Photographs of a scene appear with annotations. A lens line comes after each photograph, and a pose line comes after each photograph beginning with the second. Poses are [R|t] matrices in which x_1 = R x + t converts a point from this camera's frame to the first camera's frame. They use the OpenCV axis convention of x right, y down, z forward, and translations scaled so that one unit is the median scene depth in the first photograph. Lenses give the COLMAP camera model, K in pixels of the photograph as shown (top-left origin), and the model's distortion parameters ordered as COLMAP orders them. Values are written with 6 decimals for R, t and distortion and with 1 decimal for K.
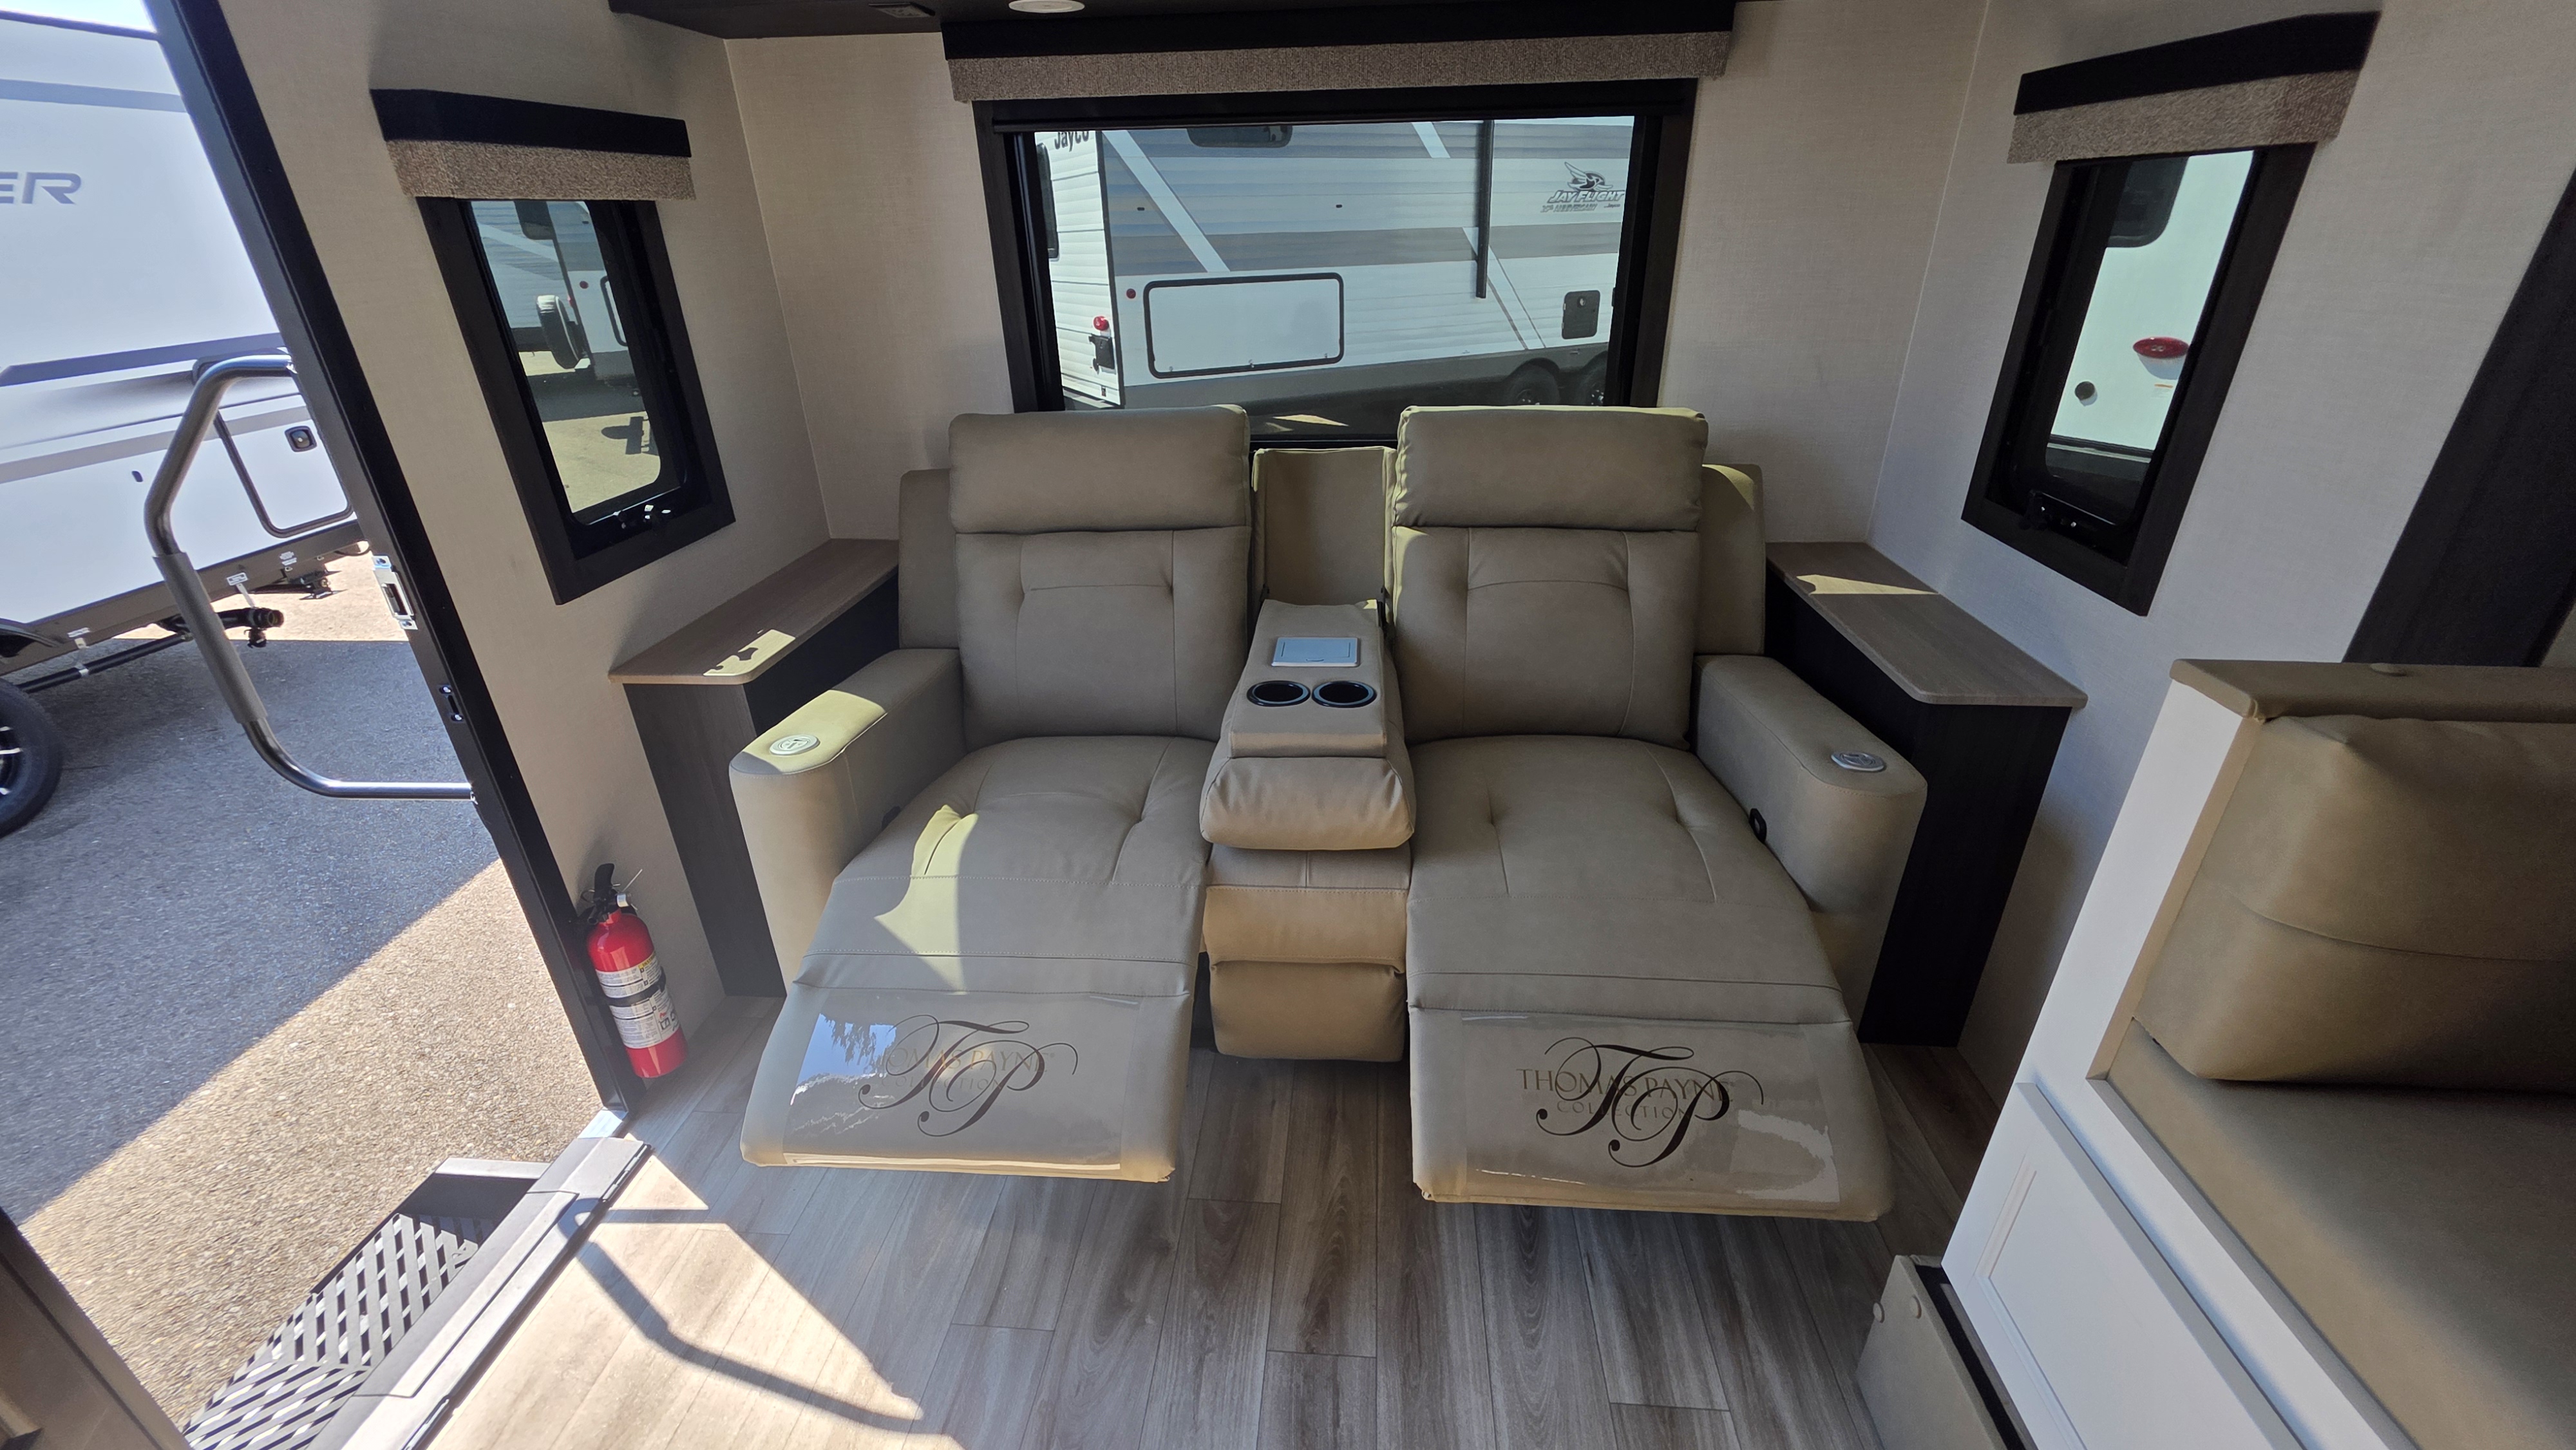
lens RADIAL K [[1046.0, 0, 1289.0], [0, 1046.0, 727.3], [0, 0, 1]] dist [0.002507, -0.000749]
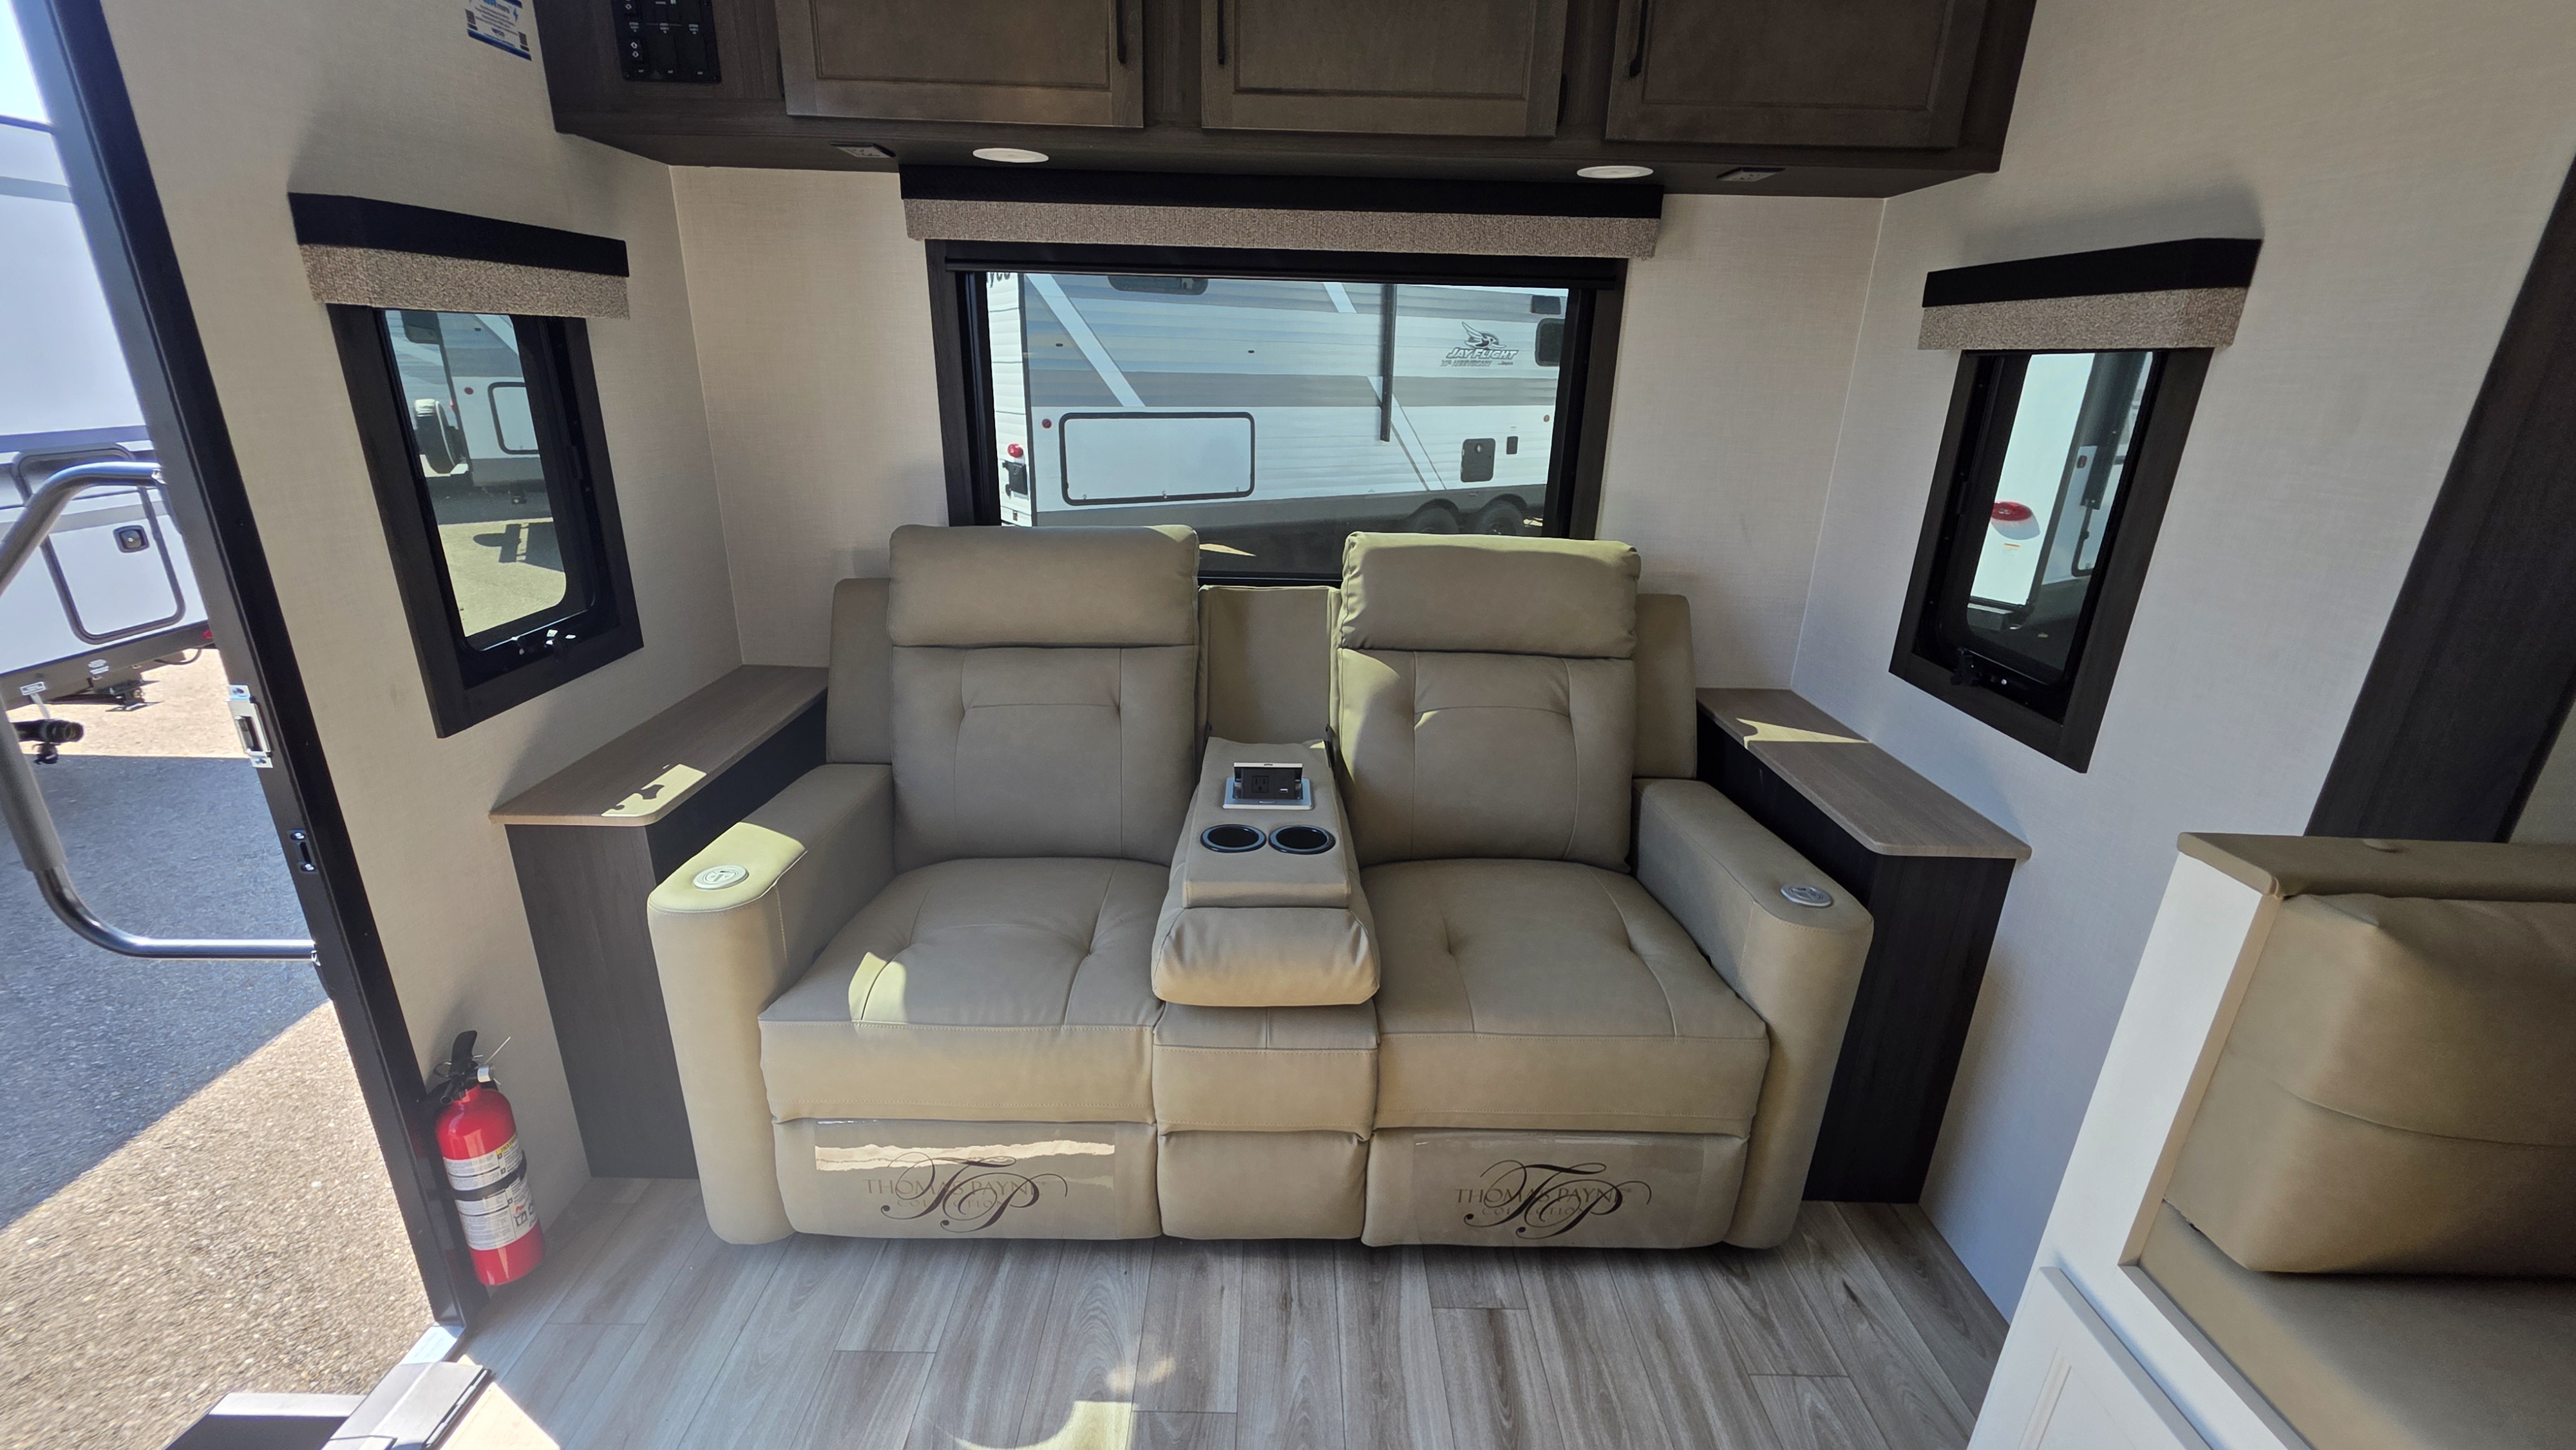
lens RADIAL K [[1046.0, 0, 1282.2], [0, 1046.0, 725.3], [0, 0, 1]] dist [0.002507, -0.000749]
pose [[0.995540, 0.014586, 0.093205, -0.054955], [-0.003589, 0.993116, -0.117082, -0.022632], [-0.094271, 0.116225, 0.988739, 0.035962]]
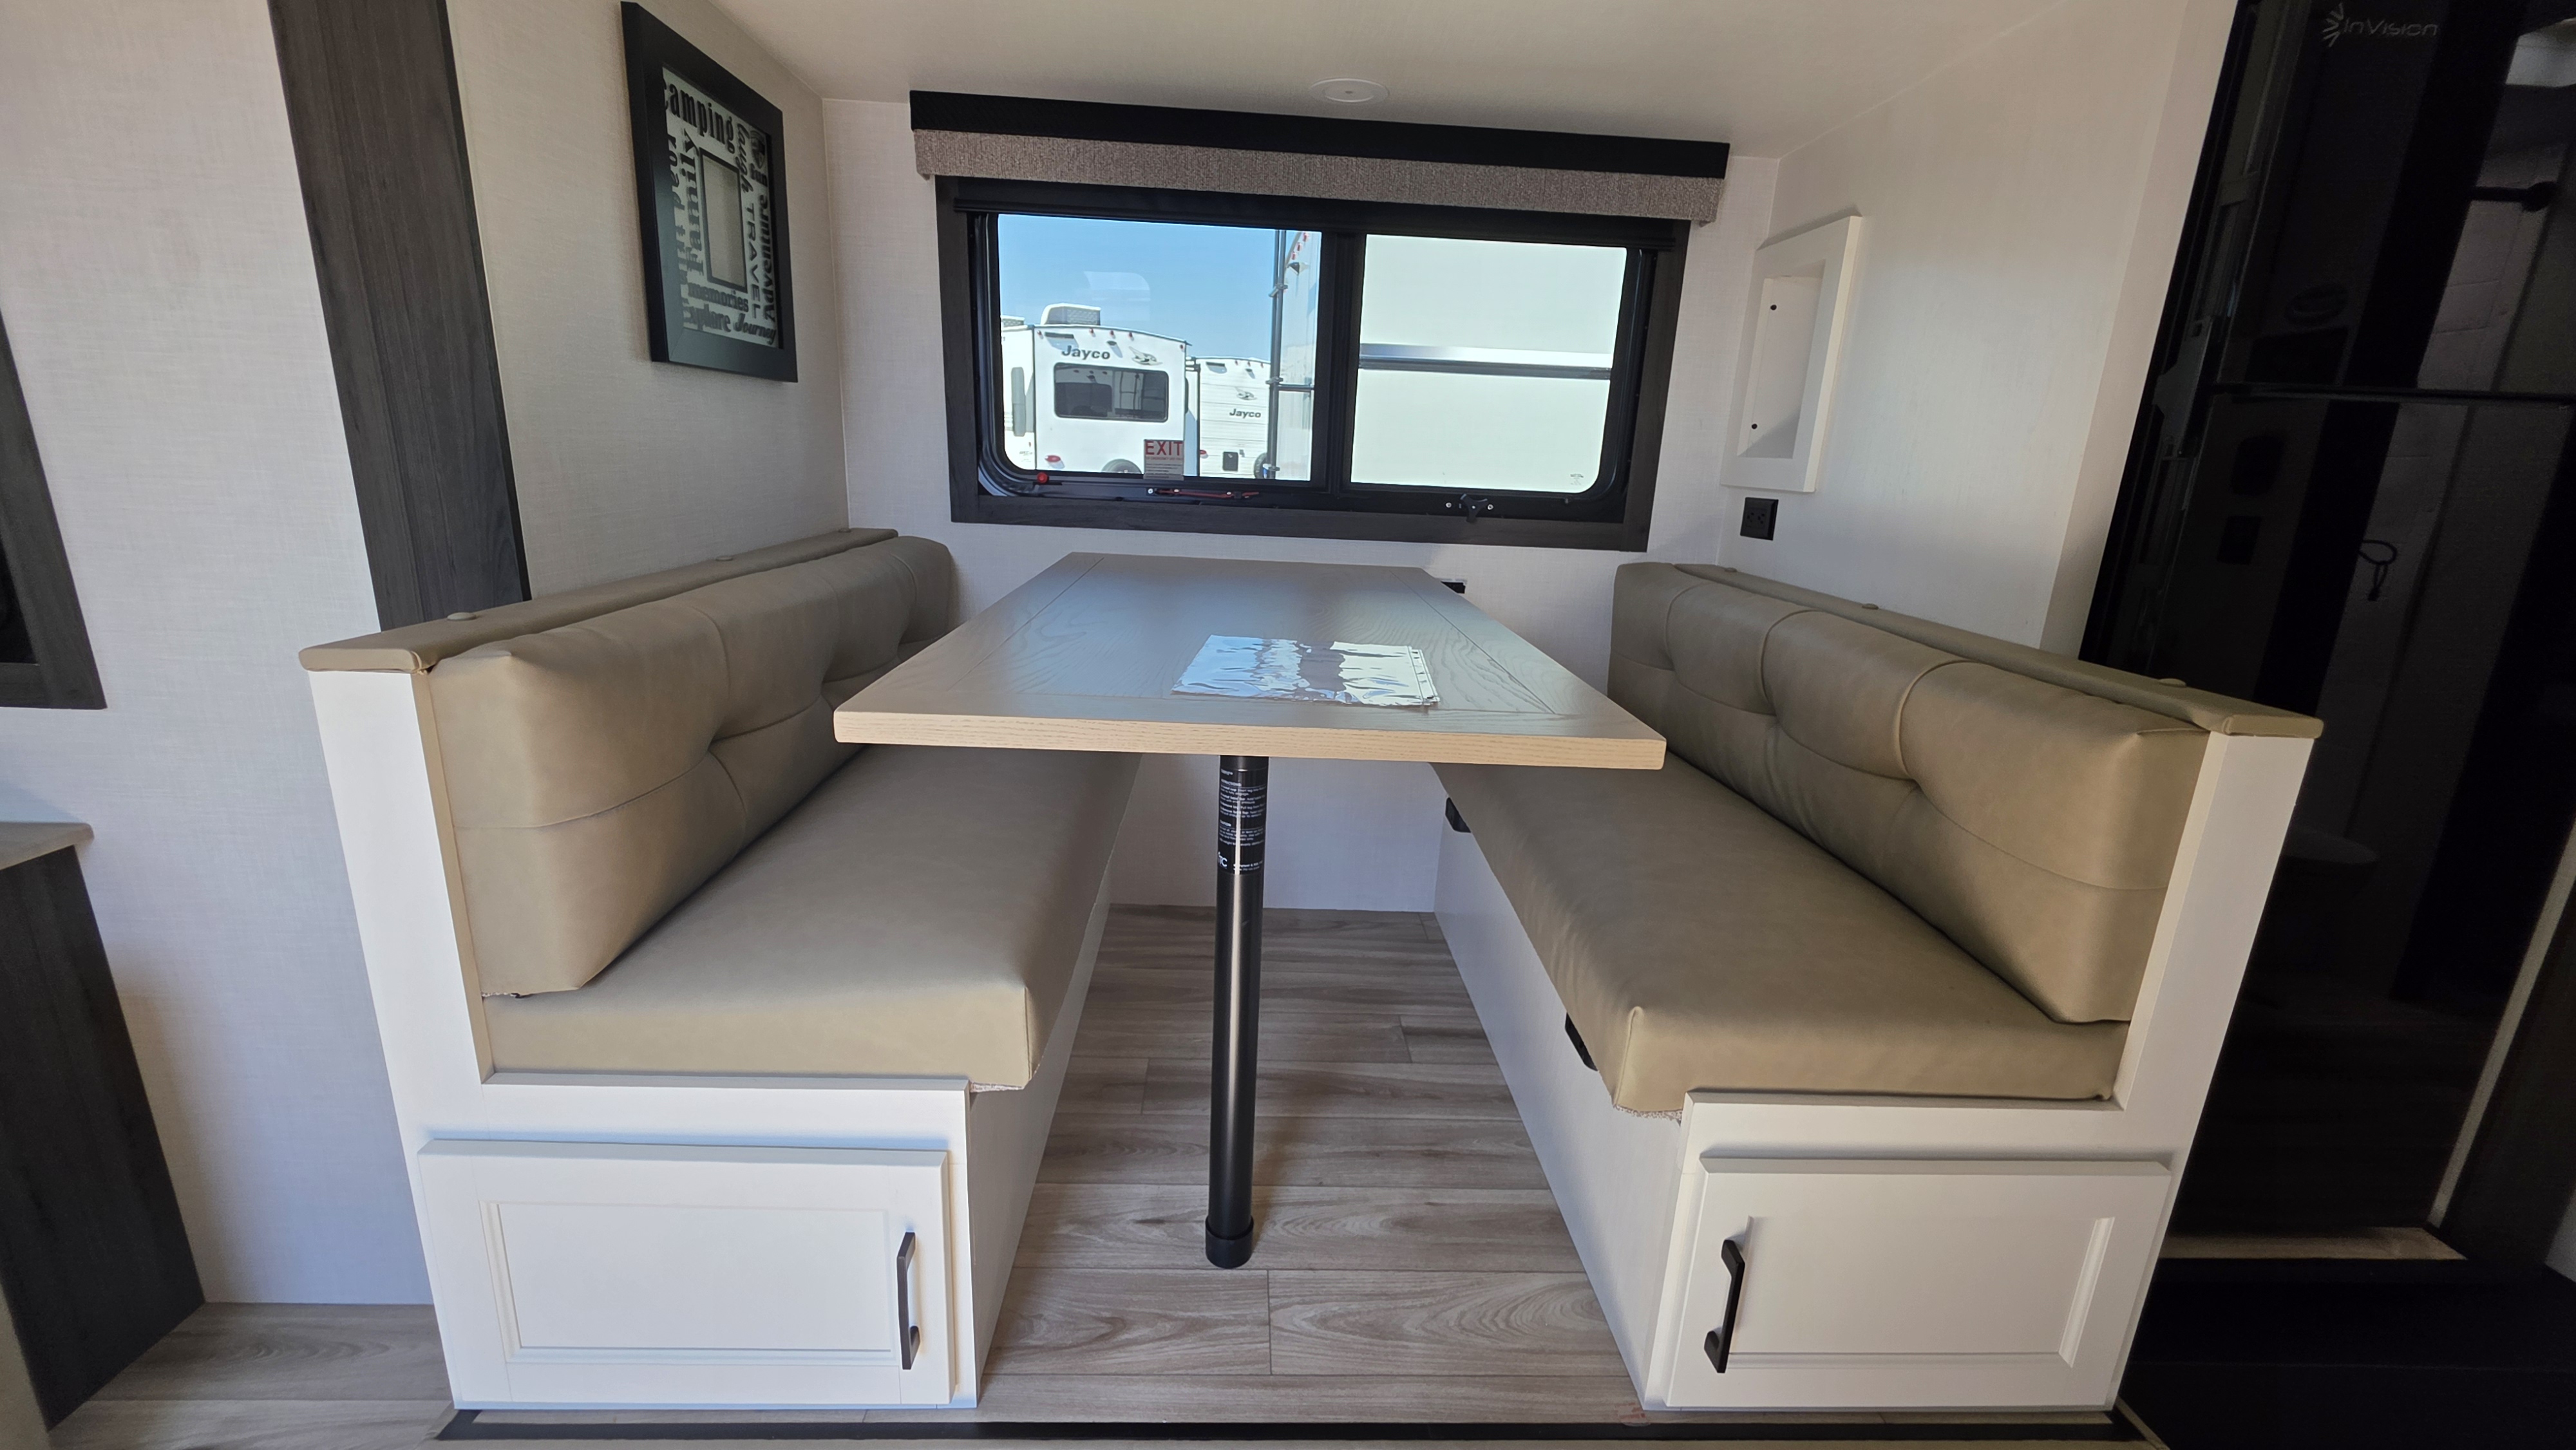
lens RADIAL K [[1046.0, 0, 1280.6], [0, 1046.0, 719.4], [0, 0, 1]] dist [0.002507, -0.000749]
pose [[-0.114603, -0.249091, 0.961676, -0.088518], [0.403358, 0.872996, 0.274190, 0.042763], [-0.907837, 0.419323, 0.000425, 0.109892]]
